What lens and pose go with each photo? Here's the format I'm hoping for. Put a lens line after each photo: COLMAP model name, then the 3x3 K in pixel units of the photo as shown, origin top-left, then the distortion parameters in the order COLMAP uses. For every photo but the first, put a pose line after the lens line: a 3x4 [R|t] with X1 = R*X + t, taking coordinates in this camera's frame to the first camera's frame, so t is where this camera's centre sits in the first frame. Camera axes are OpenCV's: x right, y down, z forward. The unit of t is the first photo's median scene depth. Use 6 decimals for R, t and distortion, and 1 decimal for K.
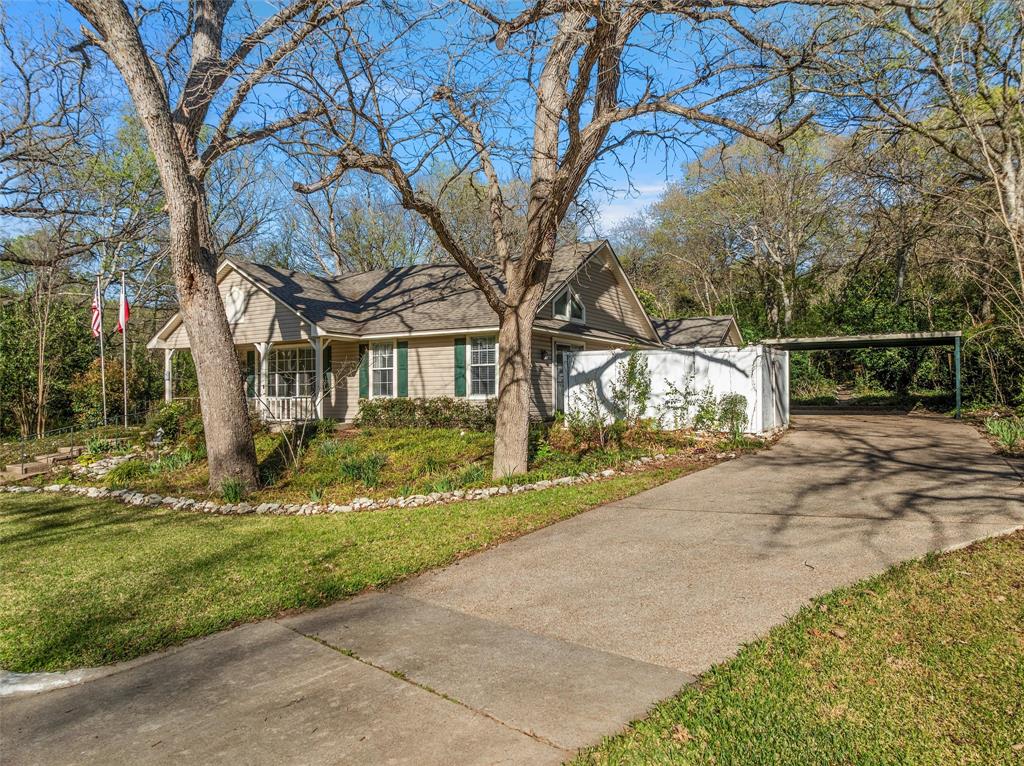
lens RADIAL K [[733.2, 0, 512.0], [0, 733.2, 383.0], [0, 0, 1]] dist [-0.001338, -0.002698]
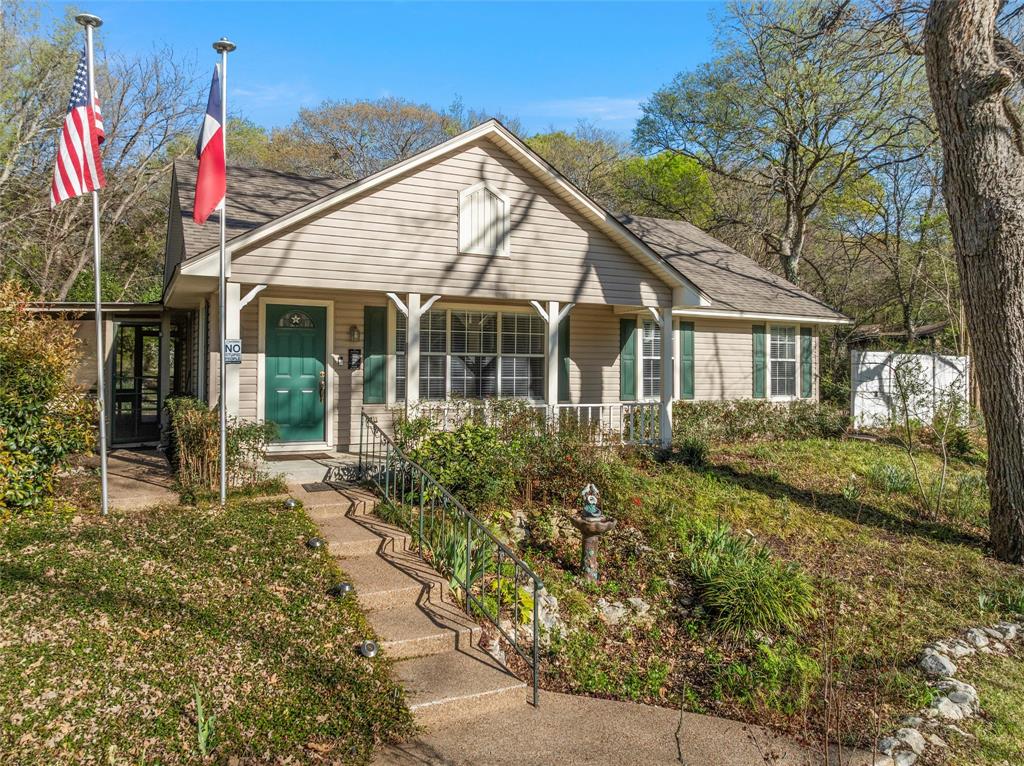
lens RADIAL K [[733.2, 0, 512.0], [0, 733.2, 383.0], [0, 0, 1]] dist [-0.001338, -0.002698]
pose [[0.513034, -0.002299, 0.858365, -0.981243], [-0.028125, 0.999414, 0.019487, -0.006718], [-0.857908, -0.034139, 0.512668, 0.899523]]
